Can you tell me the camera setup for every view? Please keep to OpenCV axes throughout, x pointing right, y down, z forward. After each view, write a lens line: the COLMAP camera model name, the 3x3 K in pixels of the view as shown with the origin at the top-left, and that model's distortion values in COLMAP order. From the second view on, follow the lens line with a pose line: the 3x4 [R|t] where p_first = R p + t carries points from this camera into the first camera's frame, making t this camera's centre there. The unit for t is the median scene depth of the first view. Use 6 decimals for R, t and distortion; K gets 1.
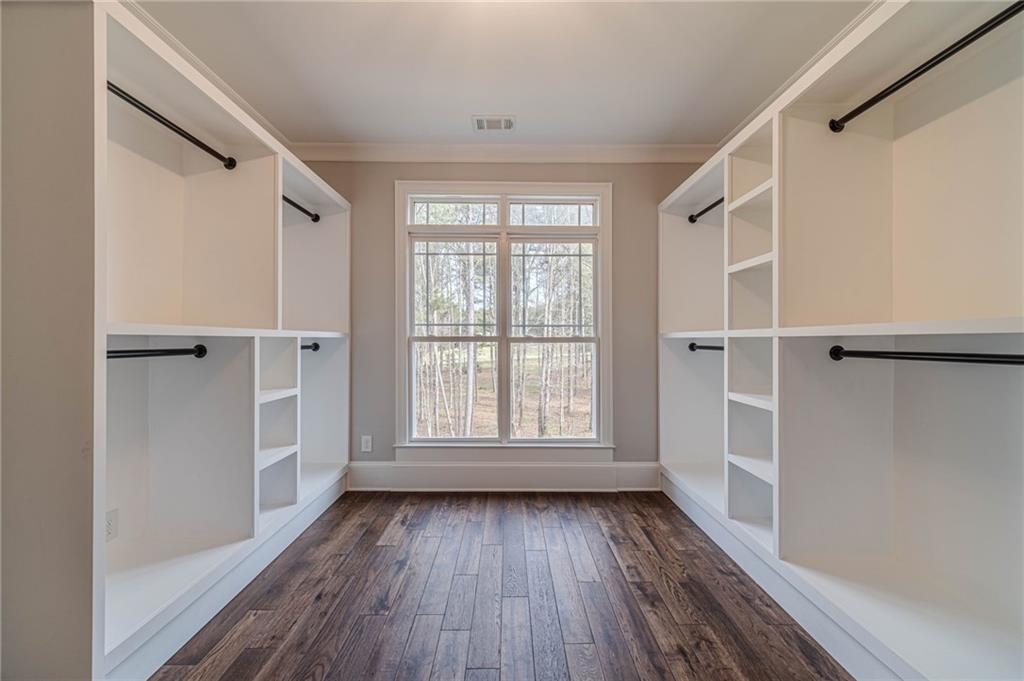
lens RADIAL K [[399.5, 0, 512.0], [0, 399.5, 340.5], [0, 0, 1]] dist [0.001176, -0.000031]
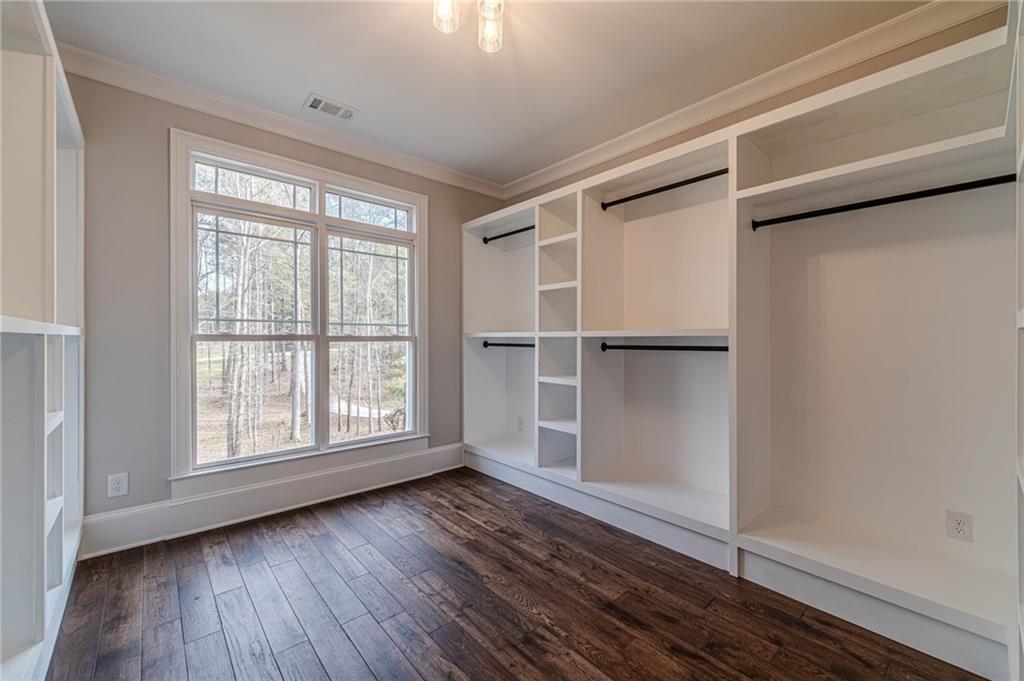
lens RADIAL K [[407.9, 0, 512.0], [0, 407.9, 340.5], [0, 0, 1]] dist [0.001953, -0.000110]
pose [[0.756190, -0.002997, 0.654345, -0.329192], [-0.000437, 0.999987, 0.005085, -0.002380], [-0.654351, -0.004131, 0.756179, -0.005550]]
